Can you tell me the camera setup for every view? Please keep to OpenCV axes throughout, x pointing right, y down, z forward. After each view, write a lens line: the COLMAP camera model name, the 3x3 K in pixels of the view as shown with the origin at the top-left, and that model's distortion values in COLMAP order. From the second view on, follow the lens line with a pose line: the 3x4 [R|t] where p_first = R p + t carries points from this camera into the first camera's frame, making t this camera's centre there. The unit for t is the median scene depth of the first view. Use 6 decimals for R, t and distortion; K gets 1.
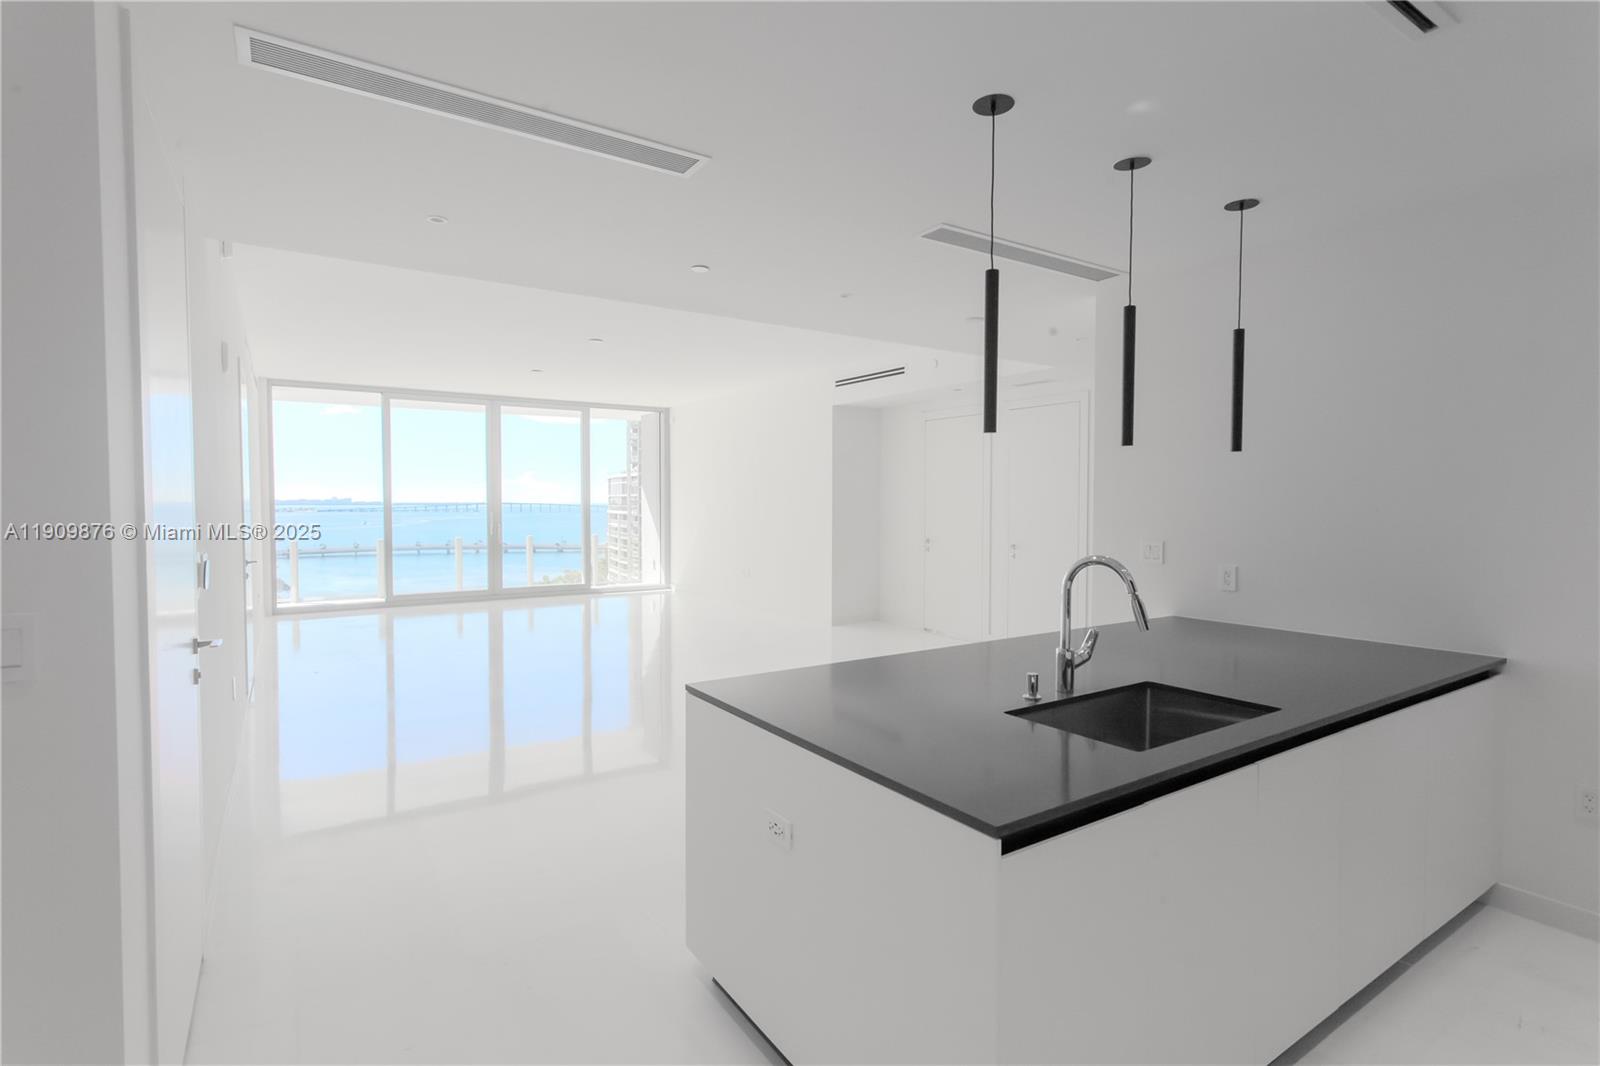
lens RADIAL K [[762.1, 0, 802.4], [0, 762.1, 528.1], [0, 0, 1]] dist [0.003128, 0.000566]
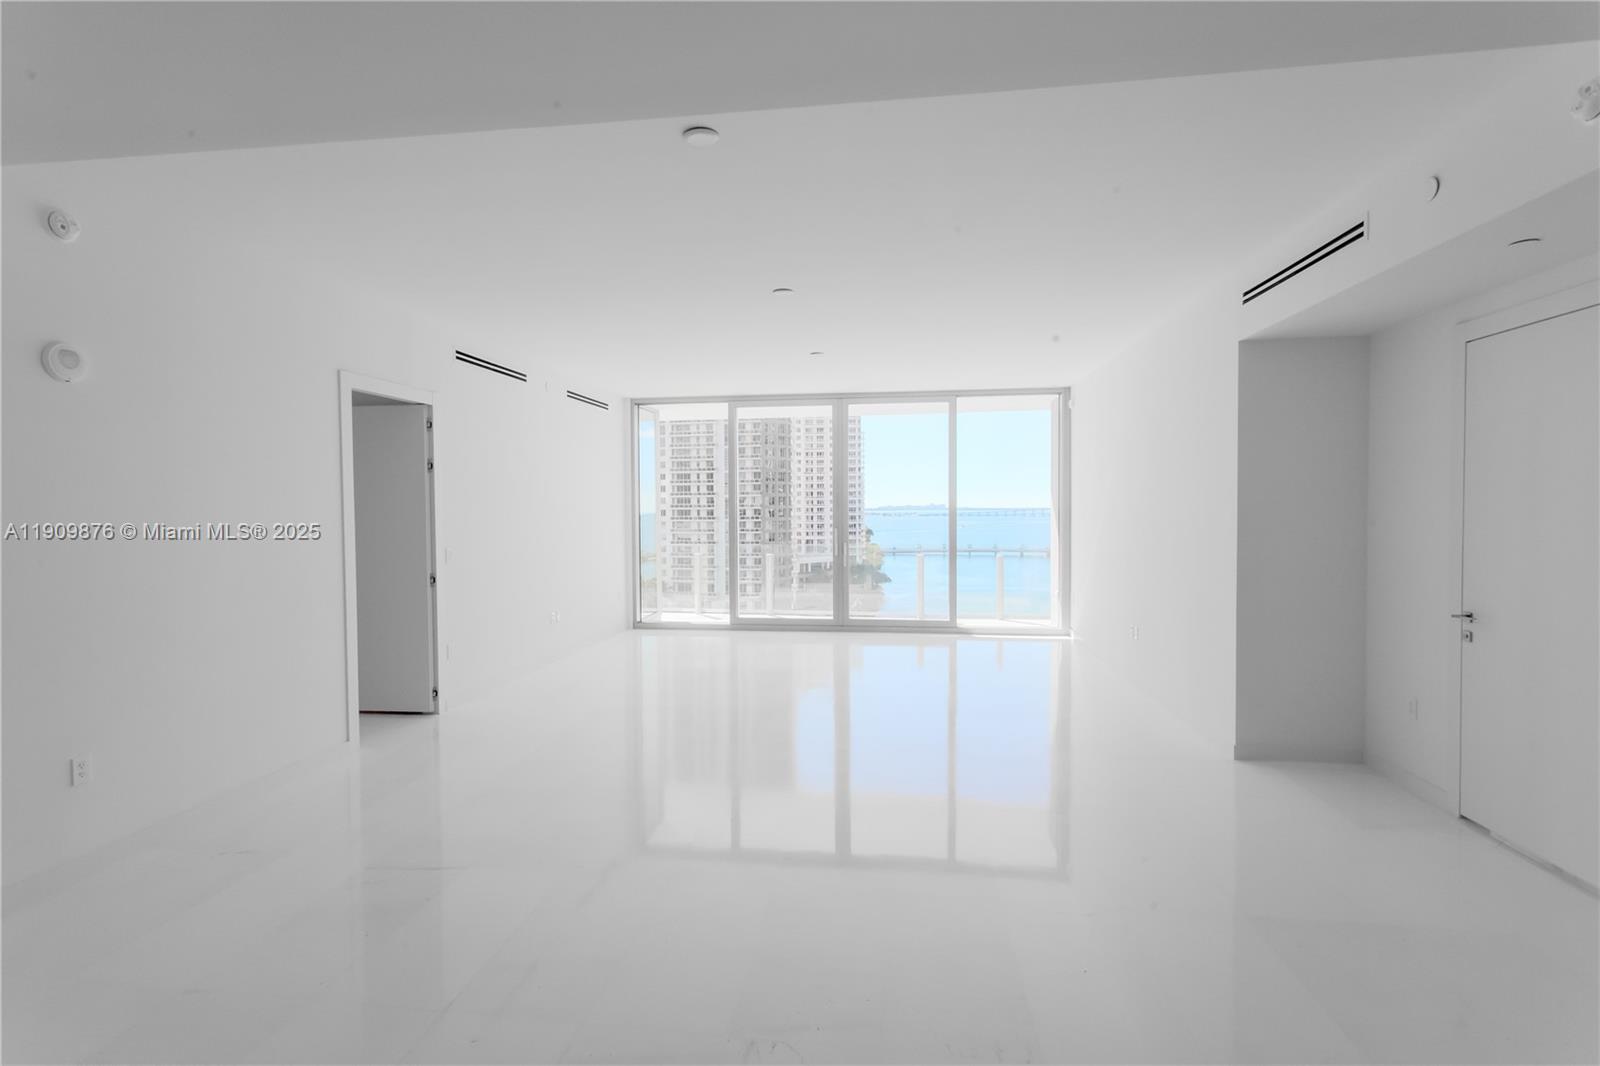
lens RADIAL K [[762.1, 0, 800.4], [0, 762.1, 530.5], [0, 0, 1]] dist [0.003128, 0.000566]
pose [[0.751184, 0.015528, -0.659910, 0.118344], [-0.017276, 0.999843, 0.003861, -0.020304], [0.659866, 0.008501, 0.751335, 0.300047]]
